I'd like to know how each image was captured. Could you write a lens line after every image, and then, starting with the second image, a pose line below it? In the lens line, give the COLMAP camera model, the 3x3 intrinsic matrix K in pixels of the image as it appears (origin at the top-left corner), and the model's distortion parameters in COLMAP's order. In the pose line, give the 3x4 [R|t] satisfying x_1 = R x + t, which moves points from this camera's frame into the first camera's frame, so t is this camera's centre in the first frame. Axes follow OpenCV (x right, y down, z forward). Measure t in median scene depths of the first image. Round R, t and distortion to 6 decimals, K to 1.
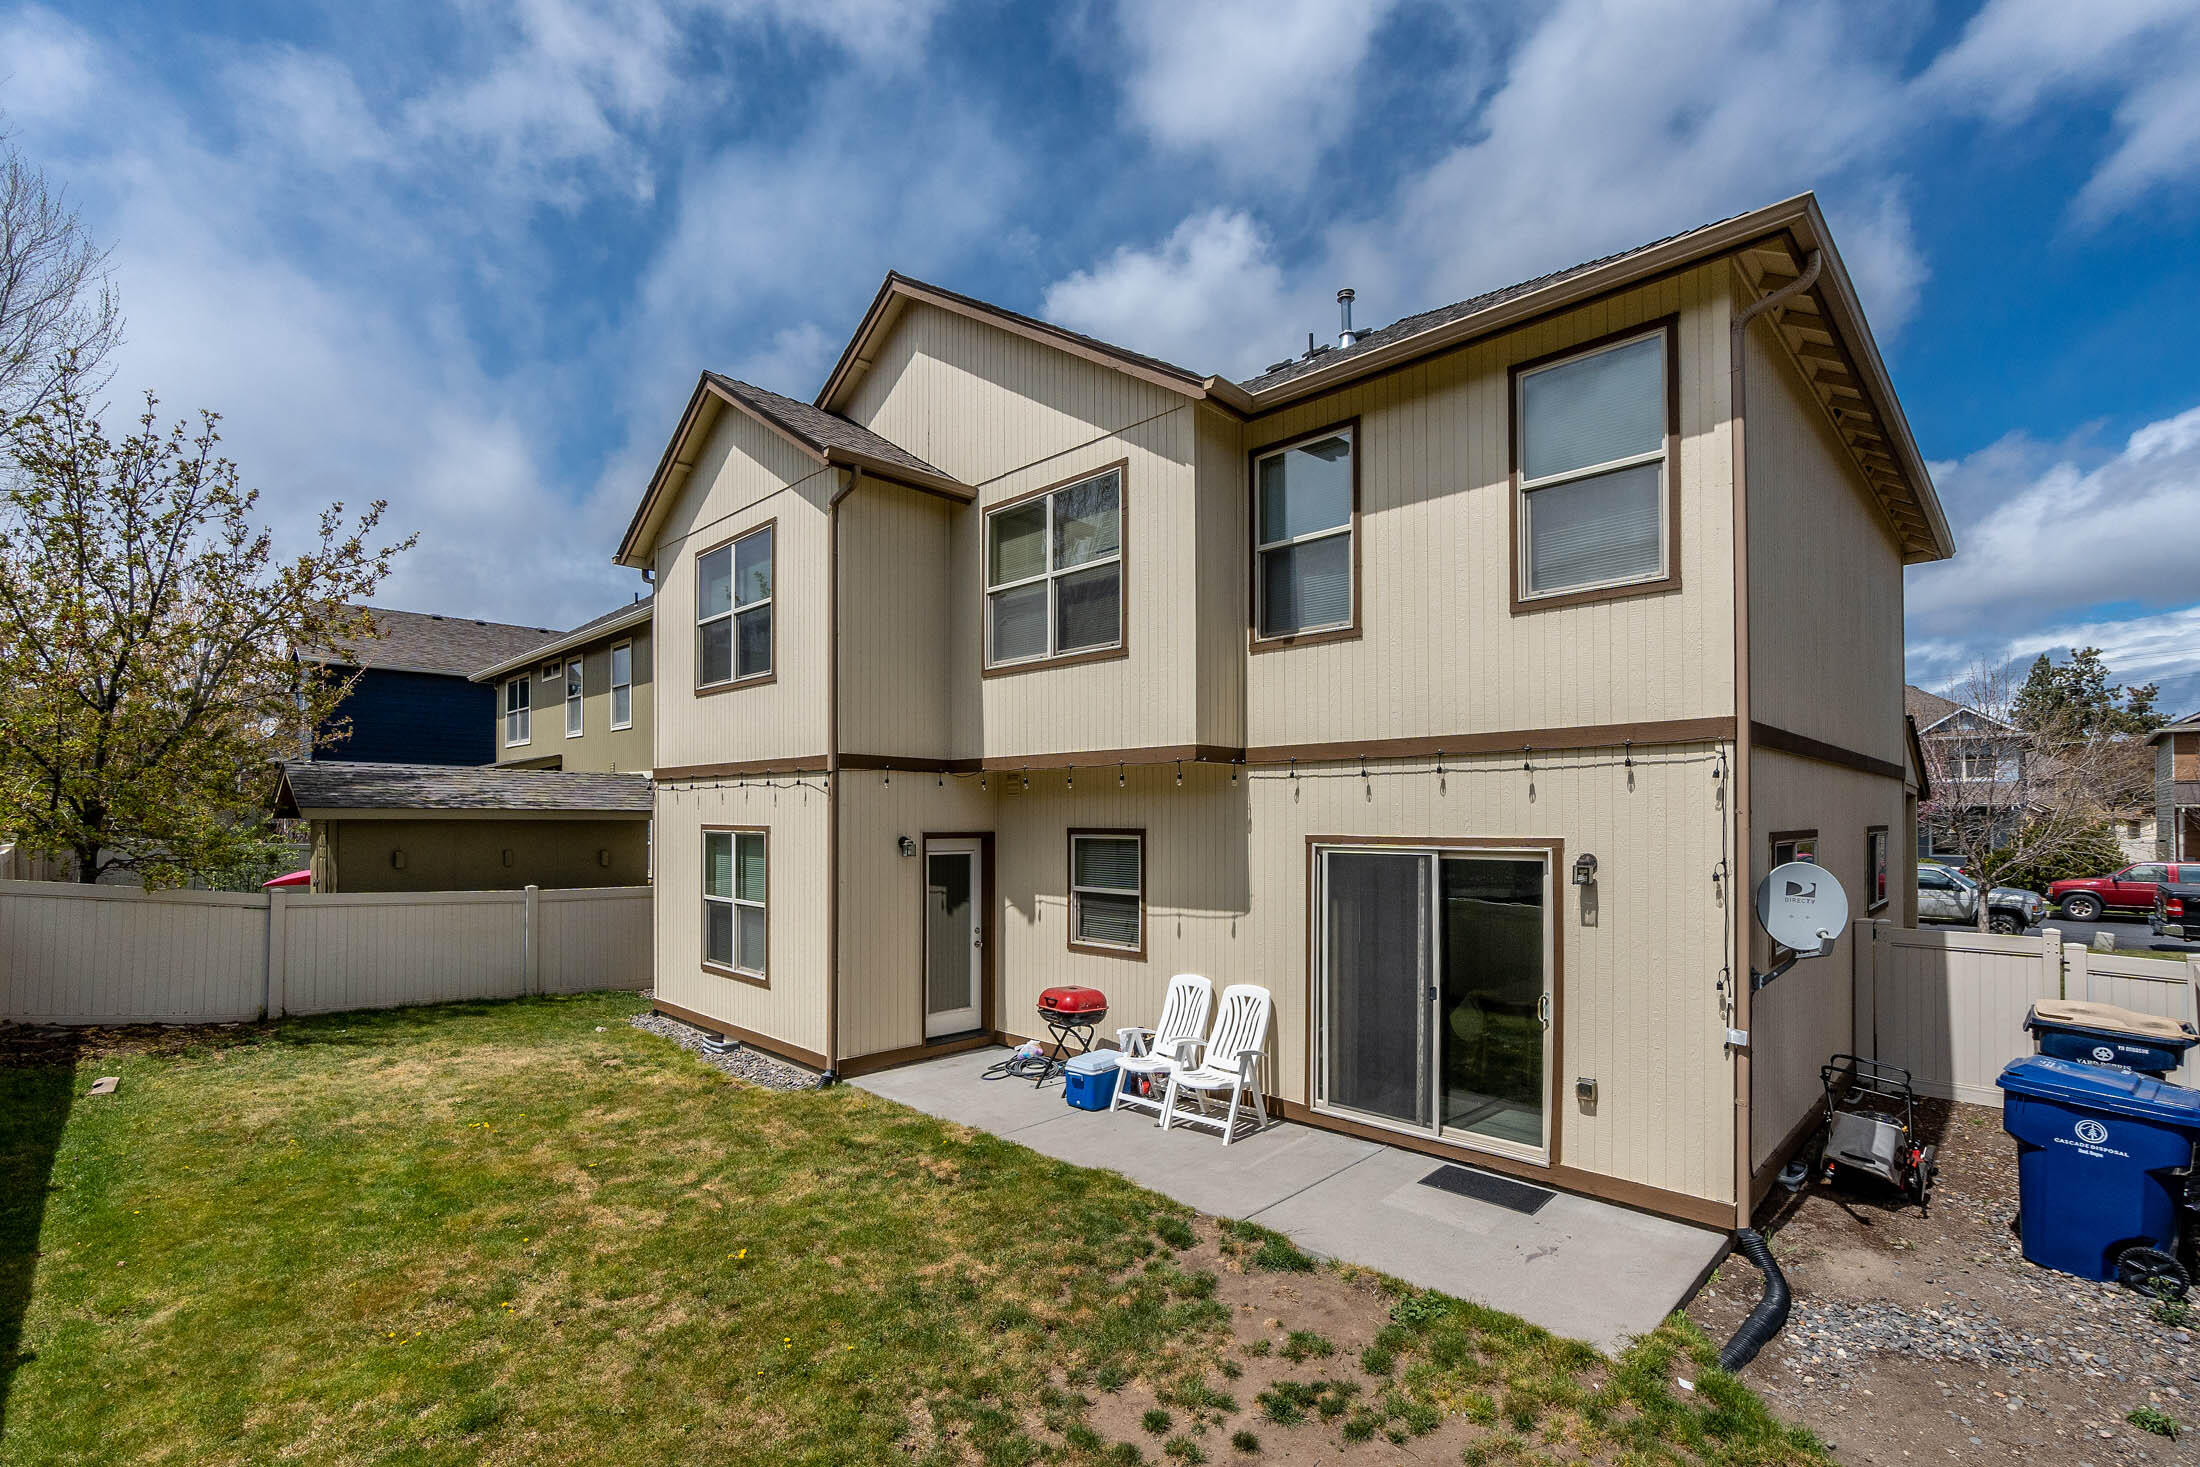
lens RADIAL K [[959.9, 0, 1059.0], [0, 959.9, 815.2], [0, 0, 1]] dist [-0.003146, 0.000362]
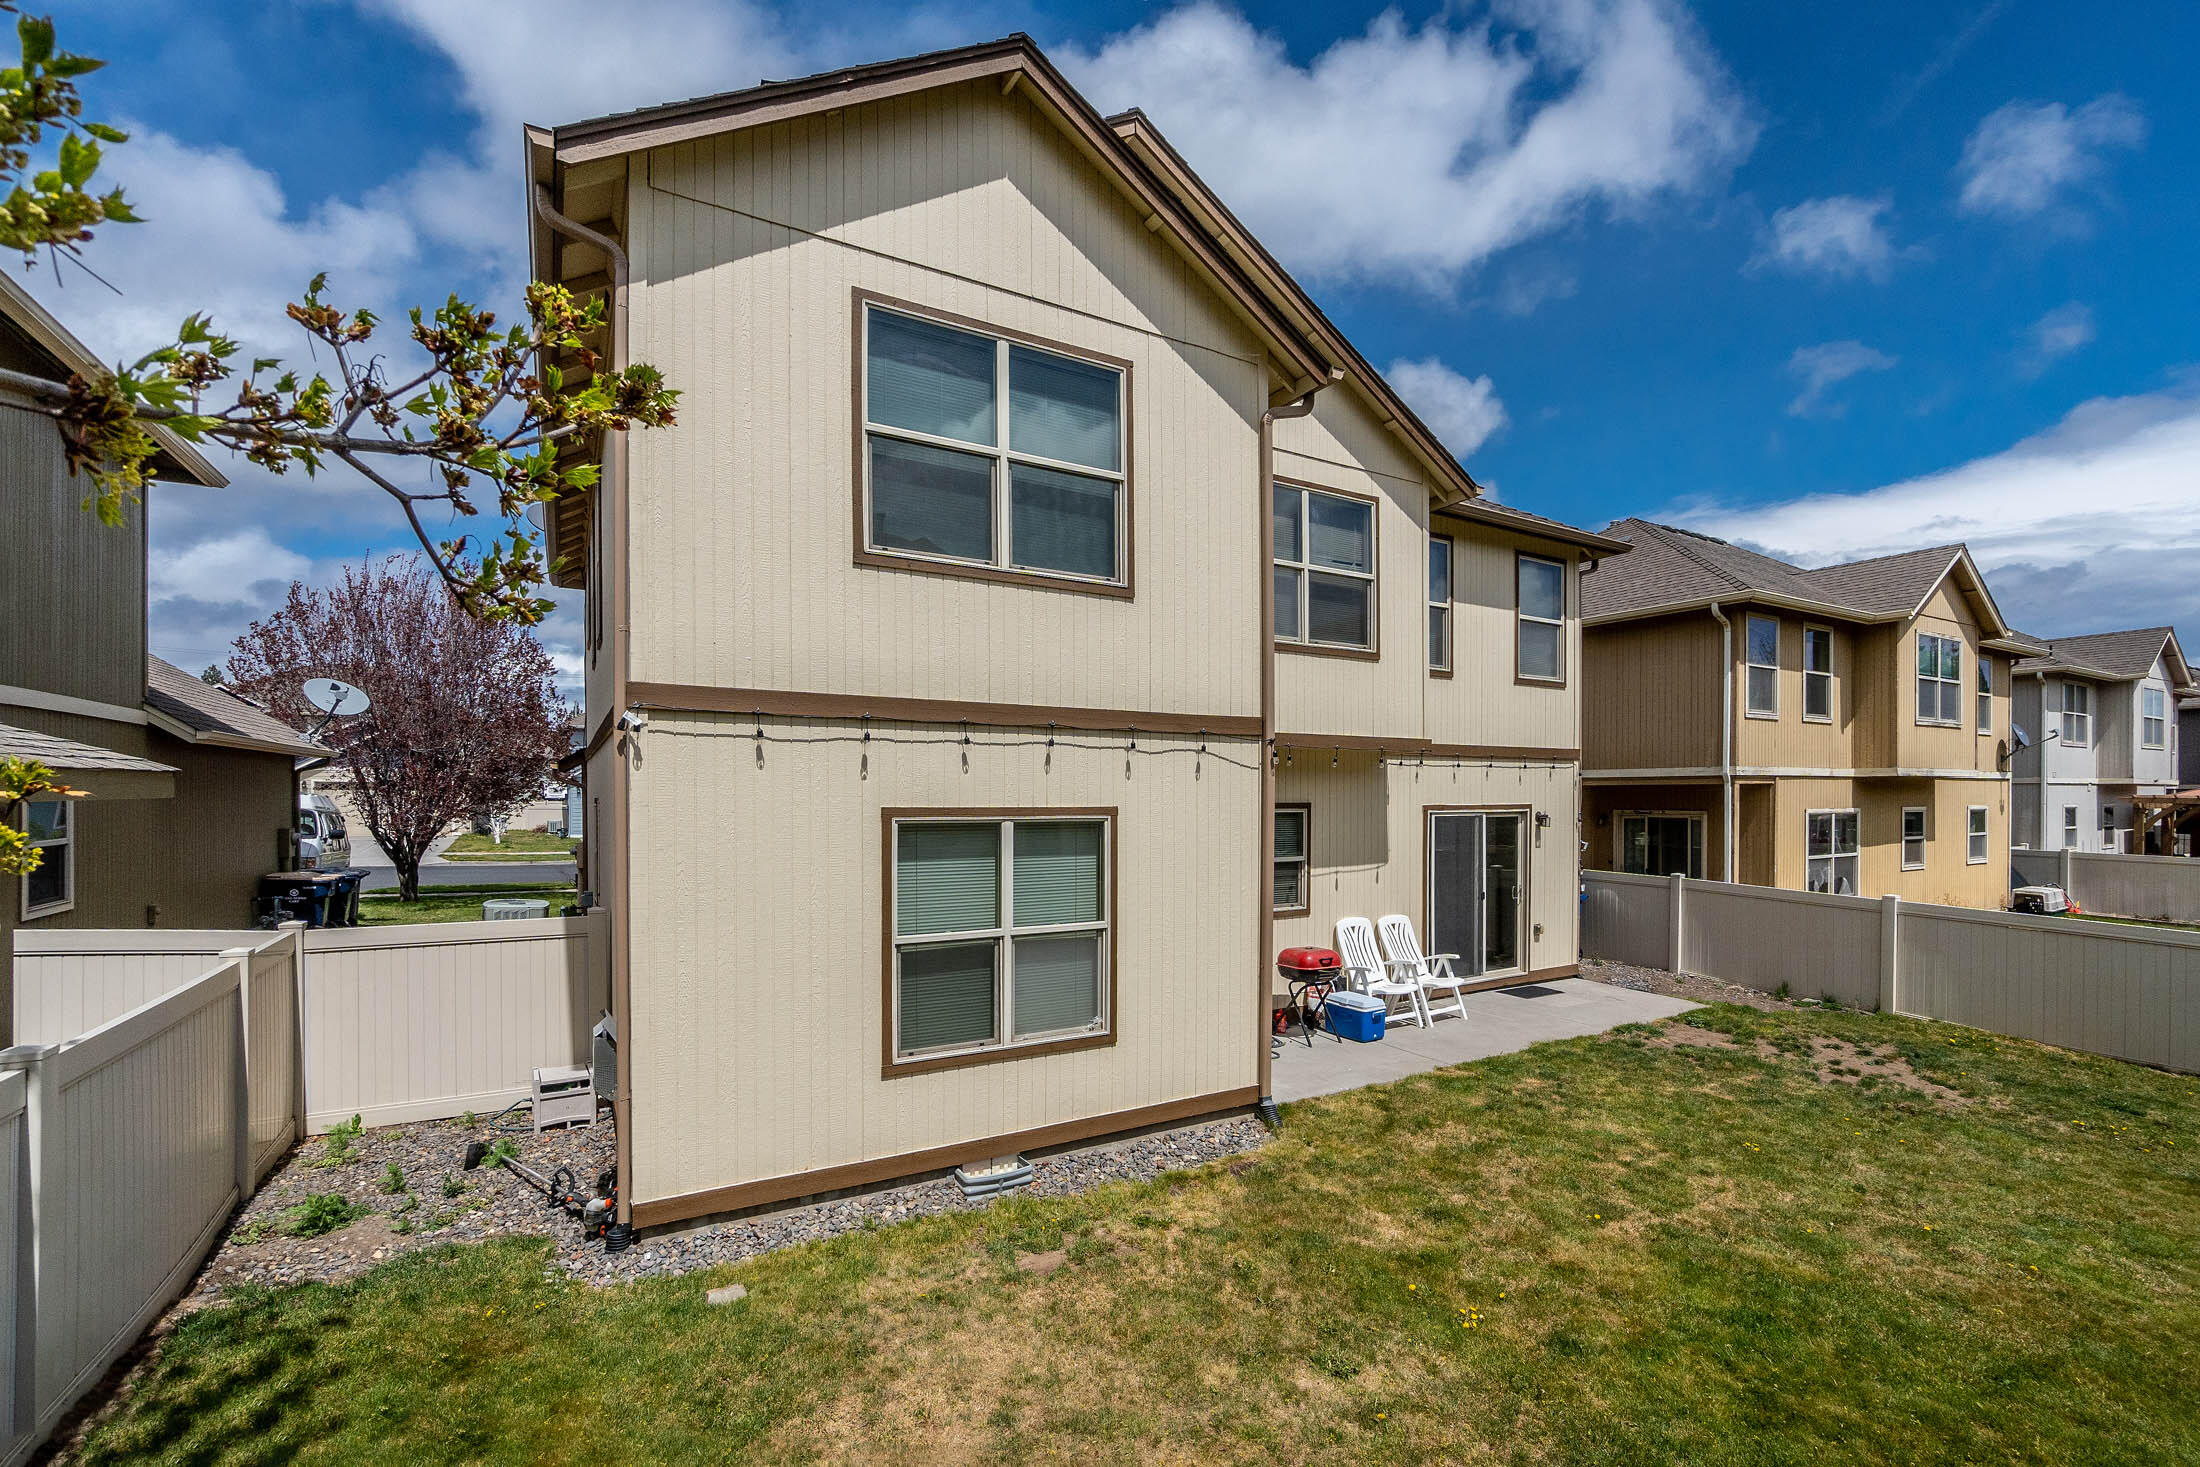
lens RADIAL K [[959.9, 0, 1113.4], [0, 959.9, 790.3], [0, 0, 1]] dist [-0.003146, 0.000362]
pose [[0.234539, -0.012338, 0.972029, -1.169614], [-0.018502, 0.999682, 0.017153, -0.017259], [-0.971931, -0.022007, 0.234236, 1.015229]]
